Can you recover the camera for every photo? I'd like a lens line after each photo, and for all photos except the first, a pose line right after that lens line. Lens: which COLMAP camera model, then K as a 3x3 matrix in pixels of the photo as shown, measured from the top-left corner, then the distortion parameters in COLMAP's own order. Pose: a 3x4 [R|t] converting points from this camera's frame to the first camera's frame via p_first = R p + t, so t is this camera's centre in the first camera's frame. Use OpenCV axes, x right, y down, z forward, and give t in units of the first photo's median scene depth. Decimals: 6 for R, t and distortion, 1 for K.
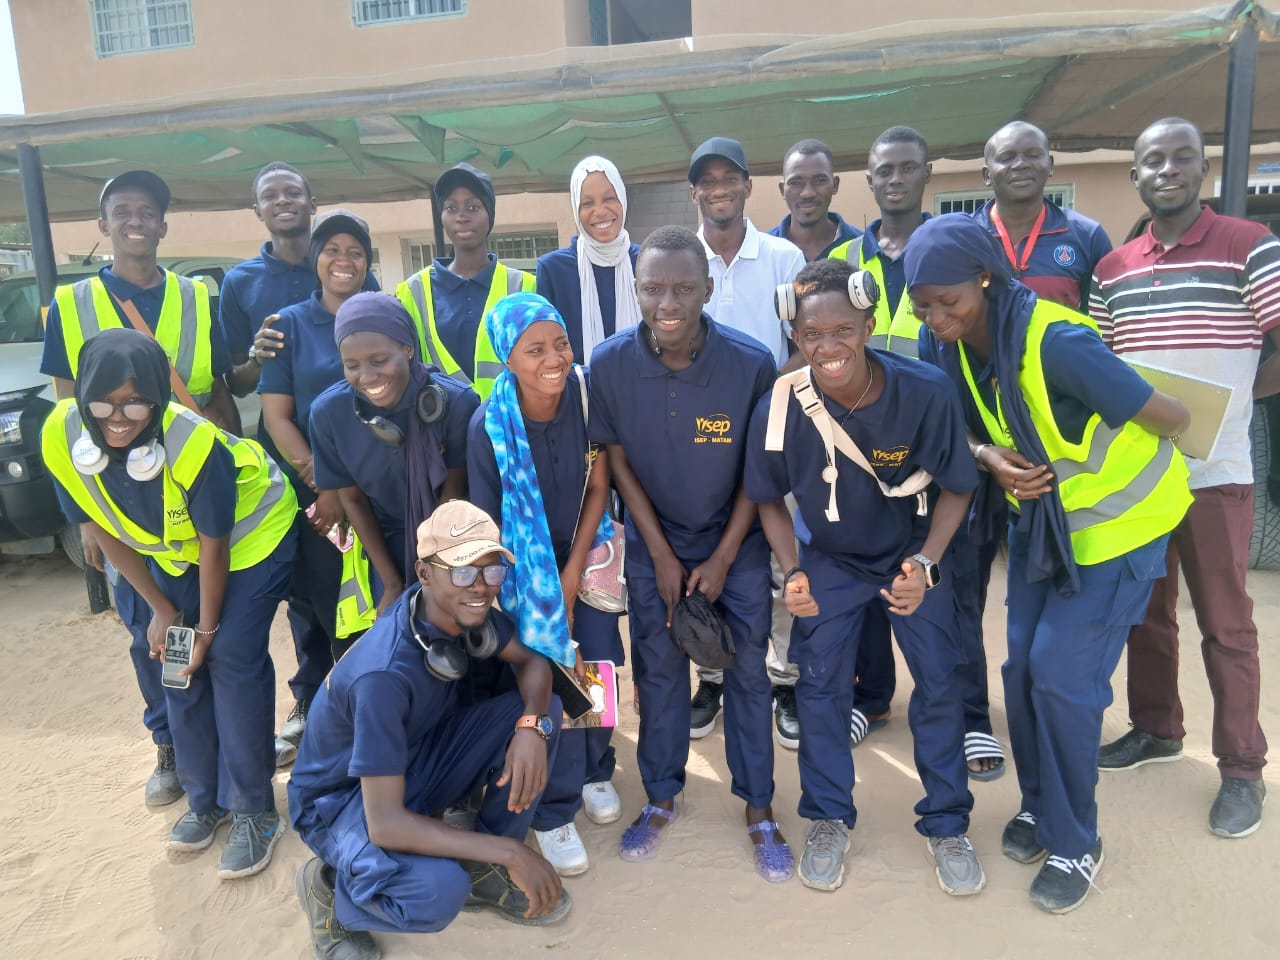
lens RADIAL K [[990.0, 0, 666.5], [0, 990.0, 439.3], [0, 0, 1]] dist [0.067734, -0.113448]
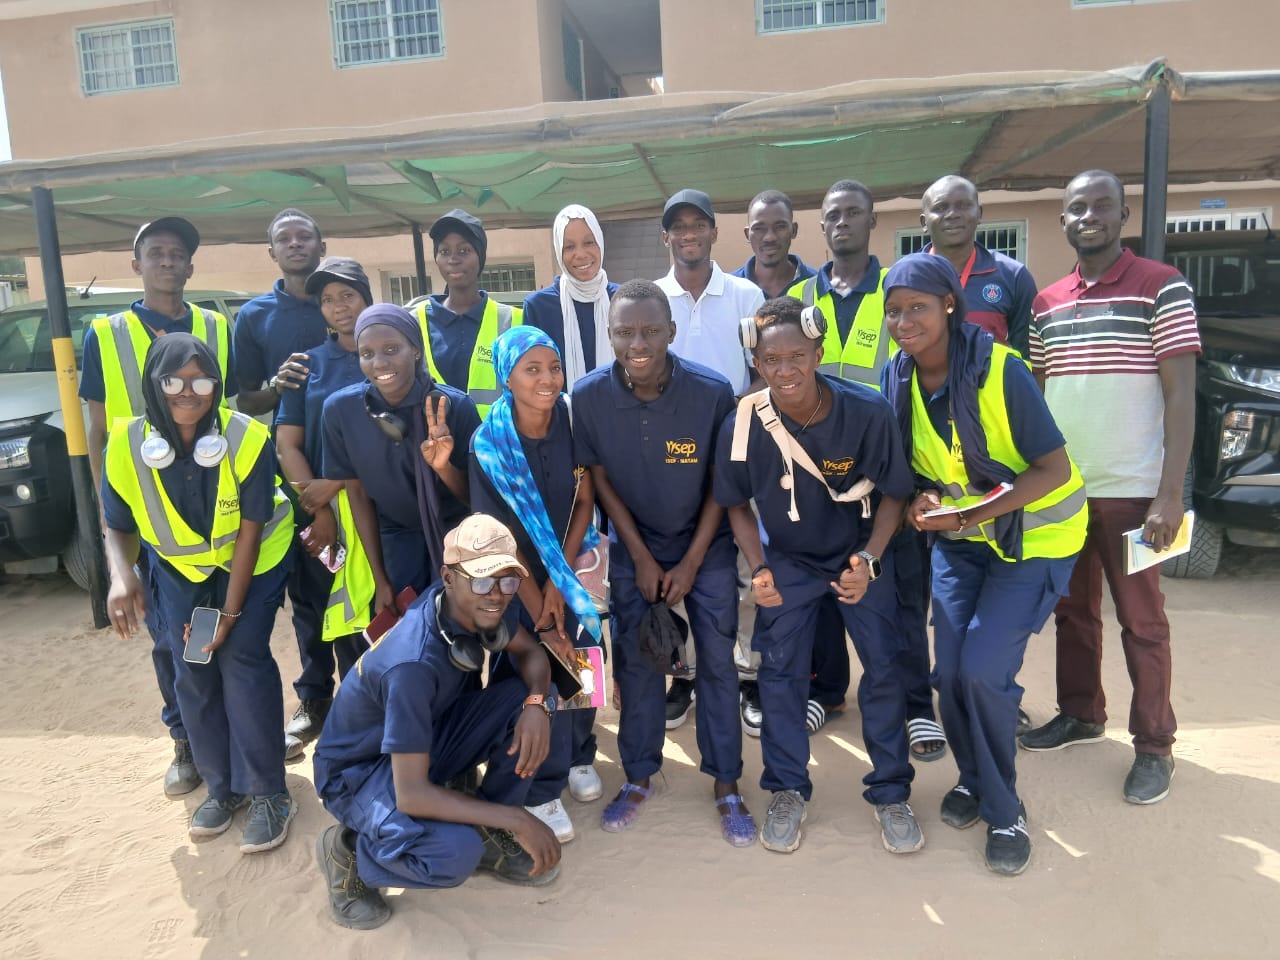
lens RADIAL K [[1000.6, 0, 658.6], [0, 1000.6, 431.8], [0, 0, 1]] dist [0.017833, -0.007159]
pose [[0.999789, -0.003484, 0.020236, -0.003805], [0.004229, 0.999310, -0.036910, 0.013275], [-0.020094, 0.036988, 0.999114, -0.121280]]
